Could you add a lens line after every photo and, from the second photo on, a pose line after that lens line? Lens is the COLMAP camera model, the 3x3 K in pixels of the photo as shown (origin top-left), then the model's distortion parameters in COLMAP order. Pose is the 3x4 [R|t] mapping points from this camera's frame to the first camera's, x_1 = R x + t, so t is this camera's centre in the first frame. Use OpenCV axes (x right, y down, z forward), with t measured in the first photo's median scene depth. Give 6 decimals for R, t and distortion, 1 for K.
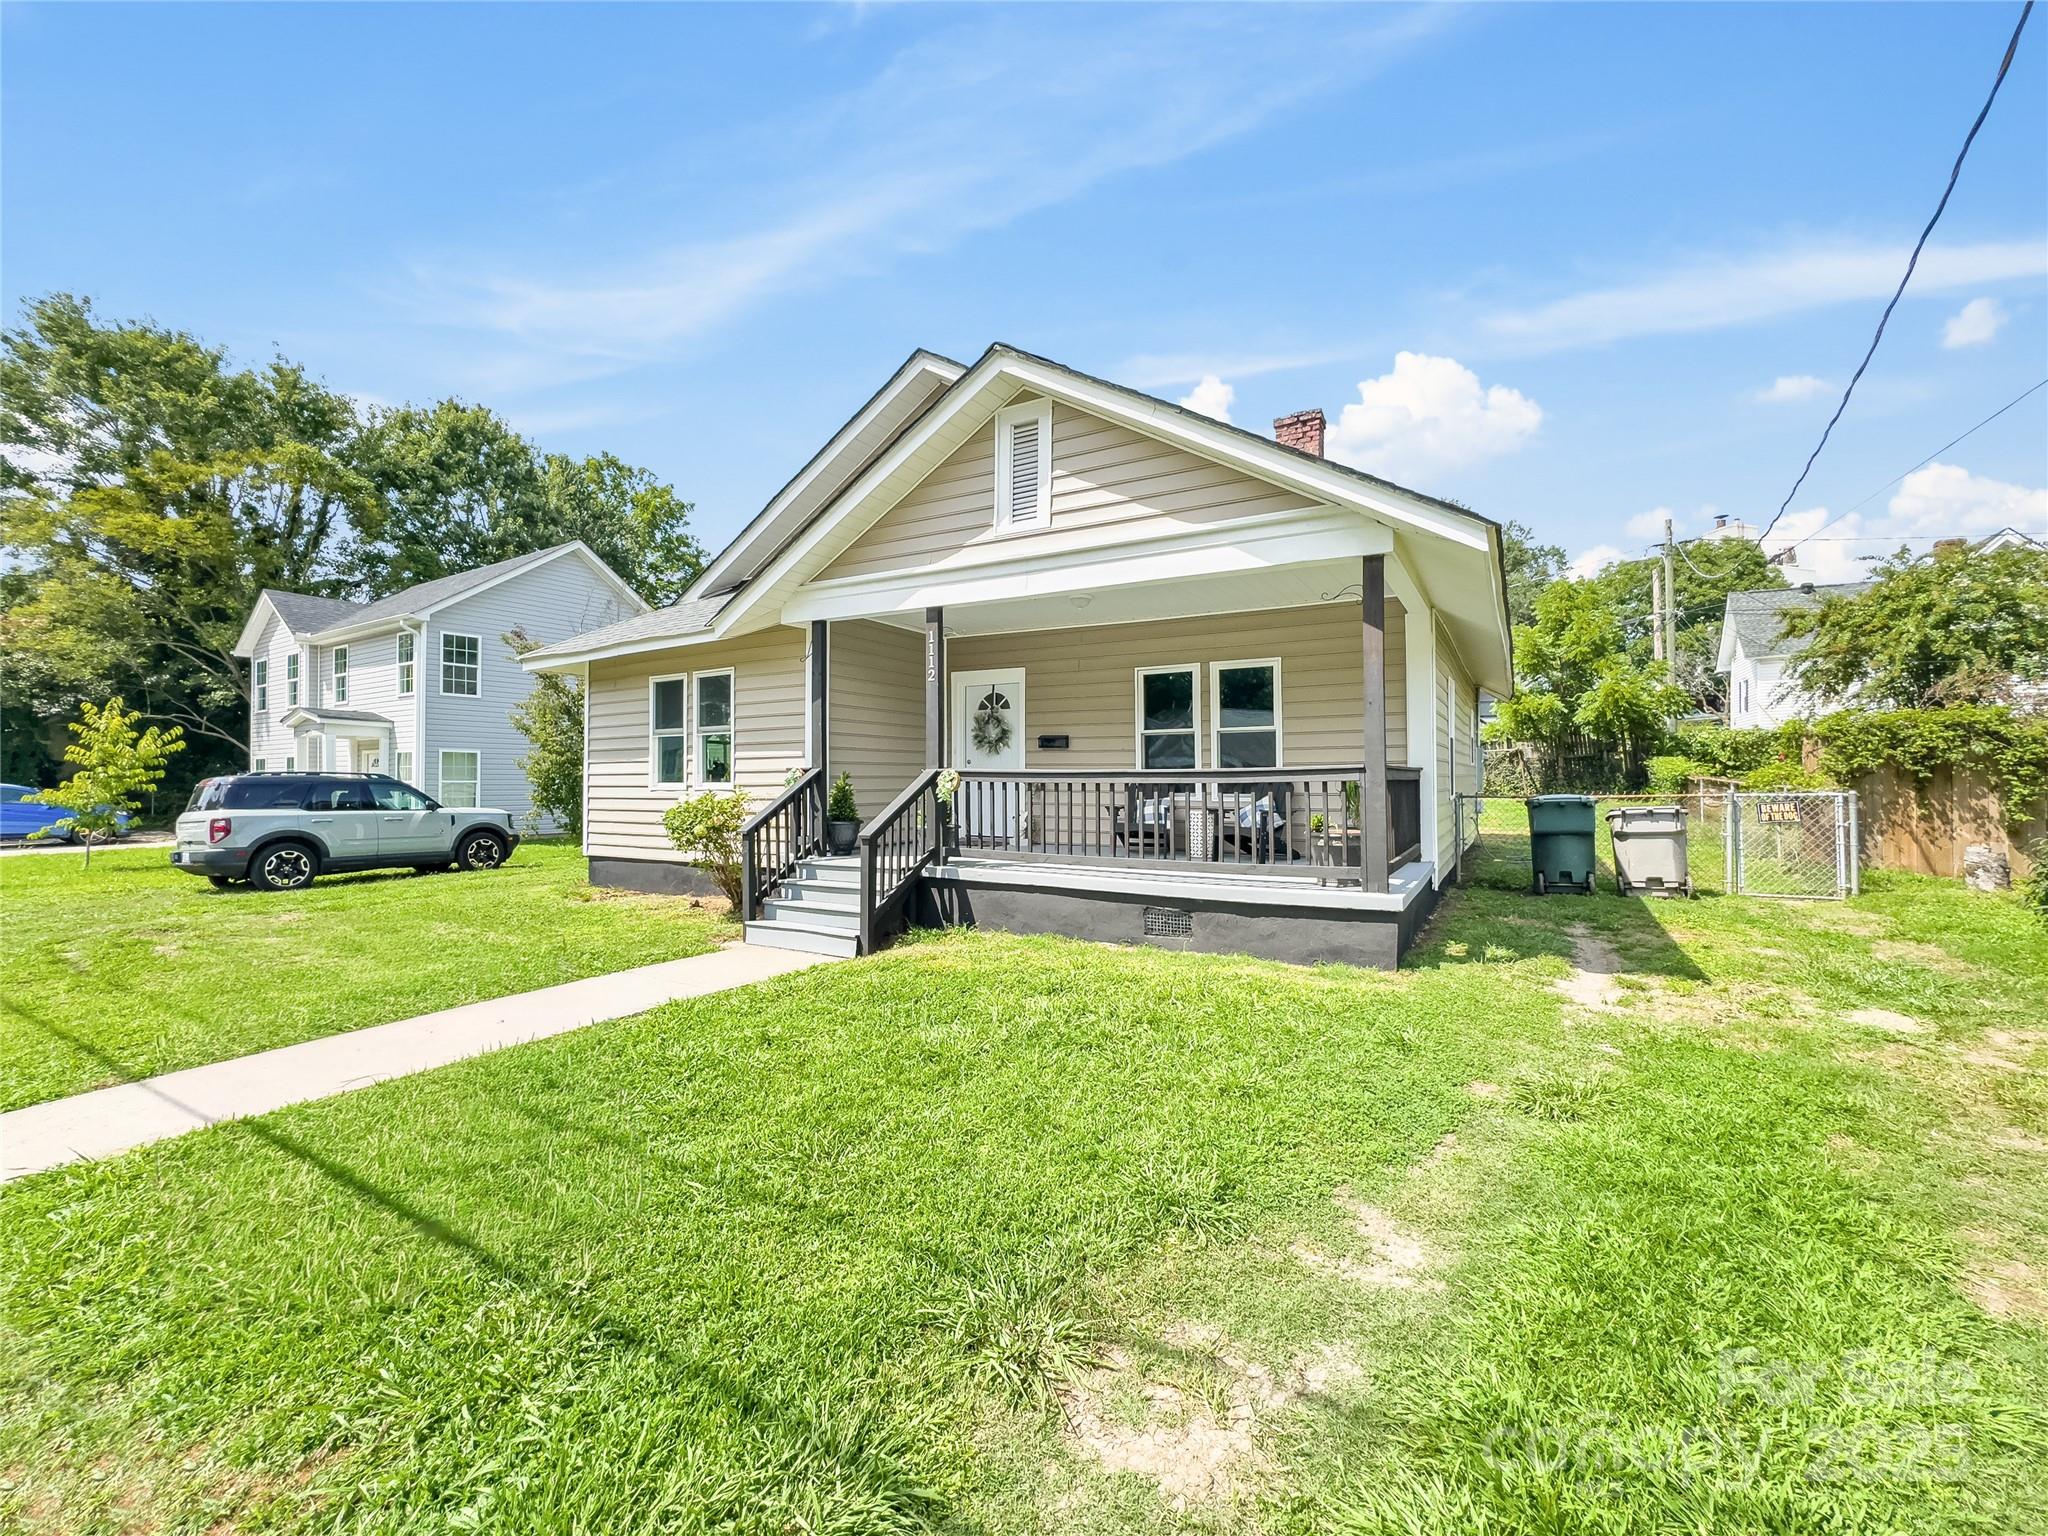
lens RADIAL K [[842.0, 0, 1039.1], [0, 842.0, 764.5], [0, 0, 1]] dist [-0.025447, 0.004455]
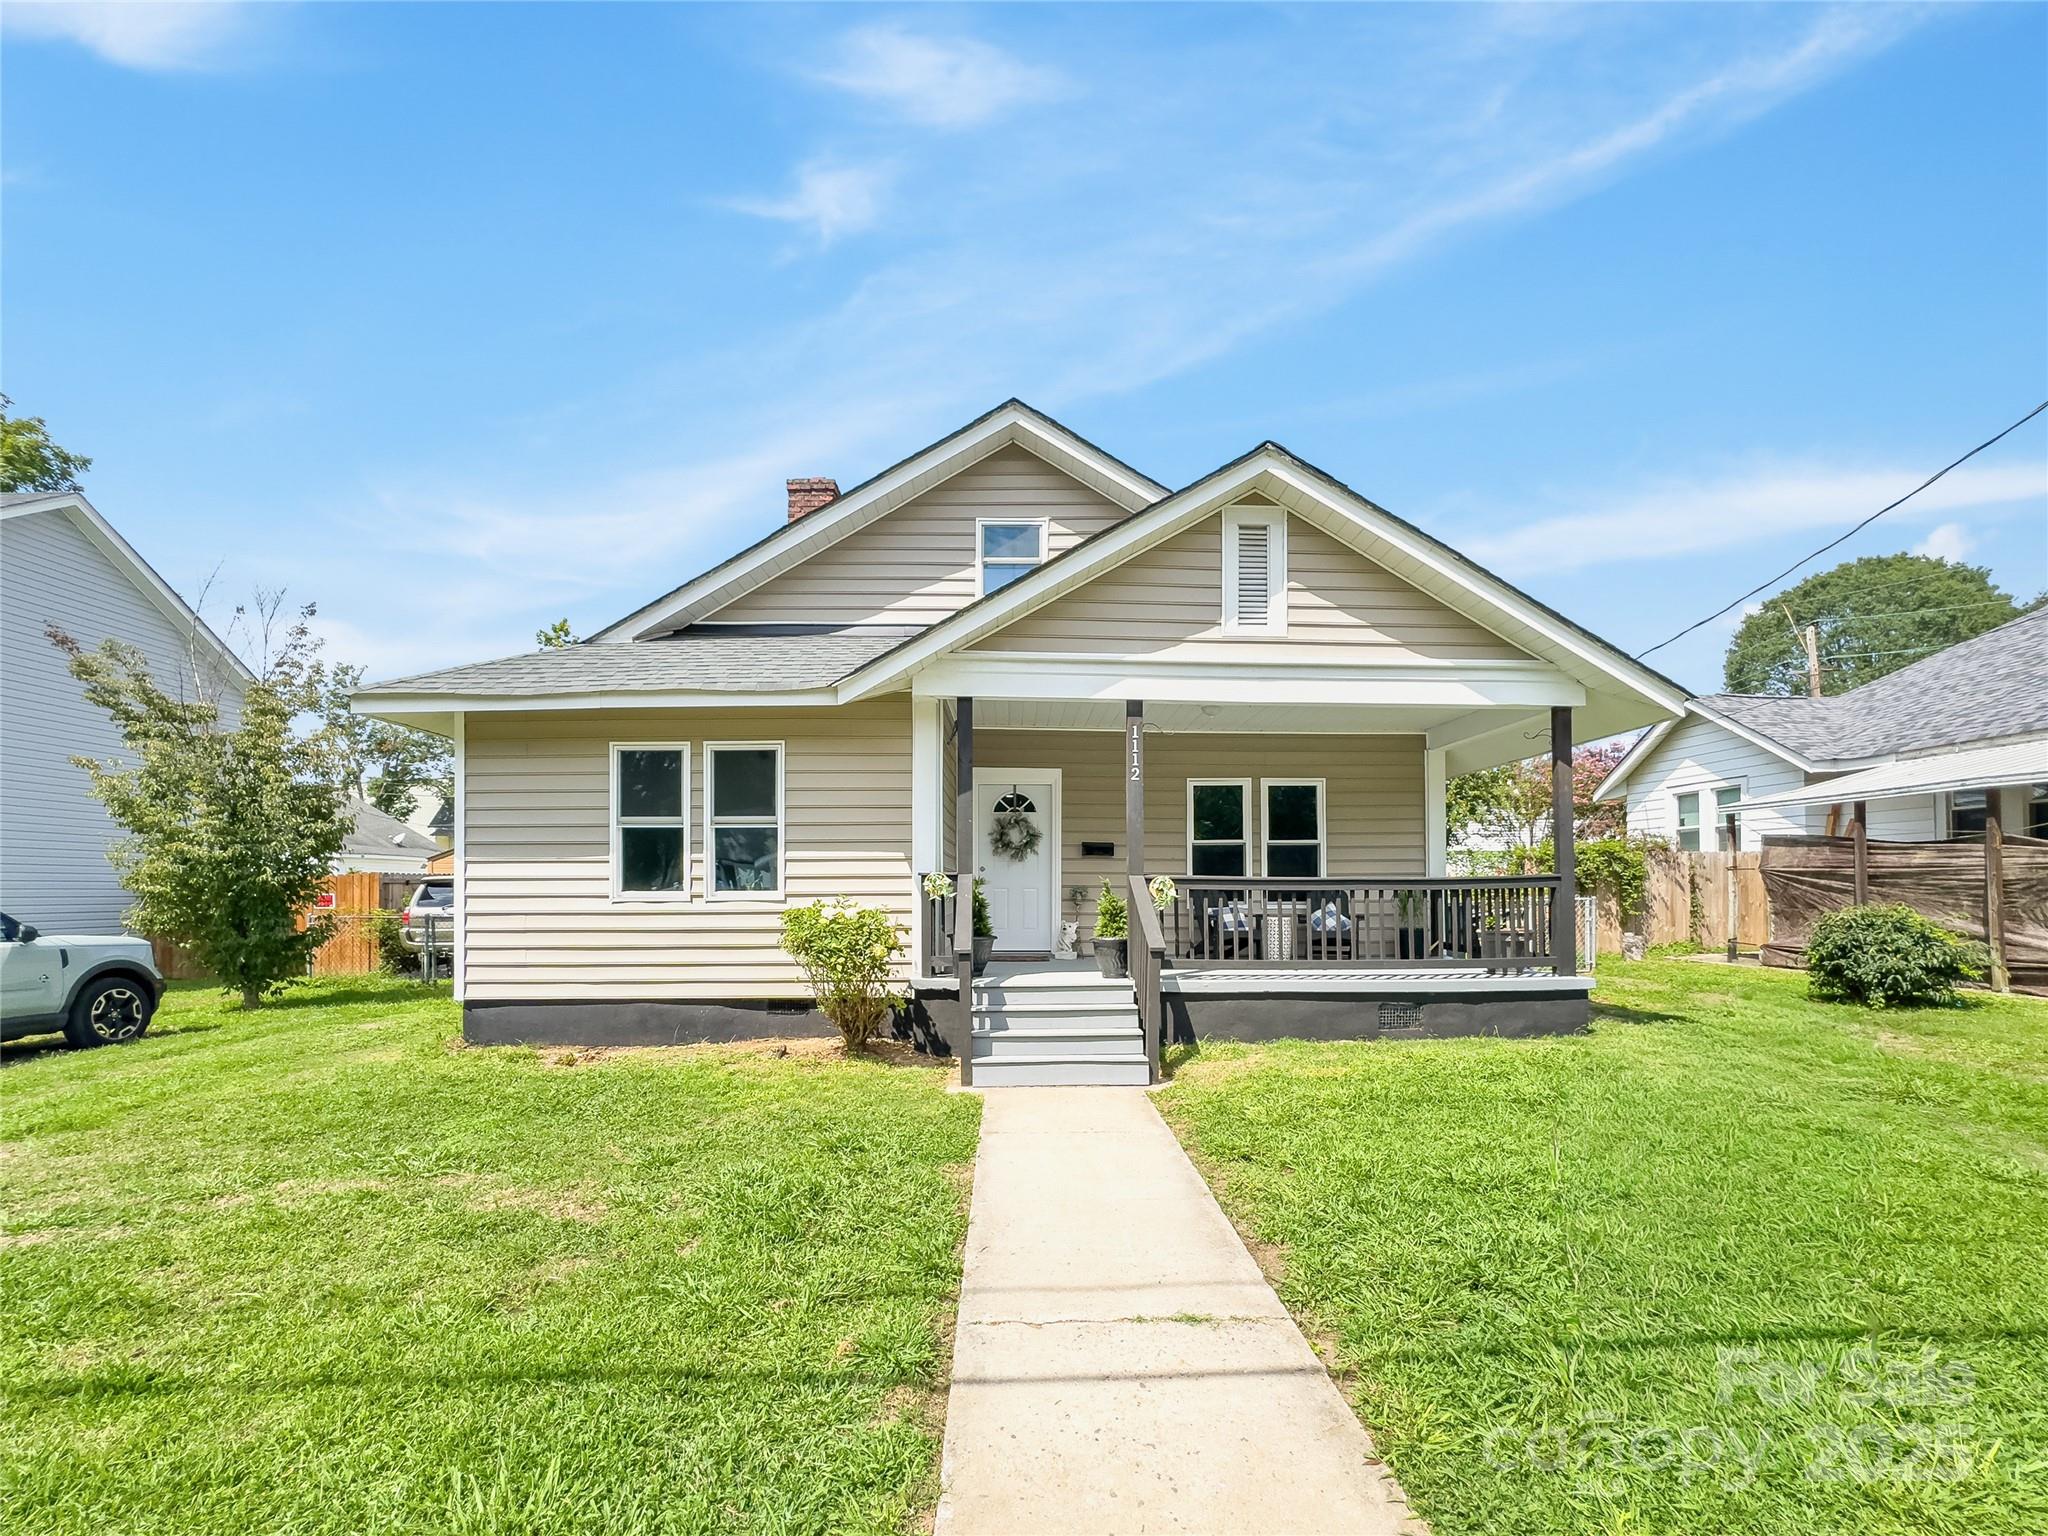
lens RADIAL K [[842.0, 0, 1131.2], [0, 842.0, 890.8], [0, 0, 1]] dist [-0.025447, 0.004455]
pose [[0.844358, -0.000809, 0.535779, -0.507373], [-0.008943, 0.999838, 0.015602, 0.006384], [-0.535705, -0.017965, 0.844214, 0.179926]]
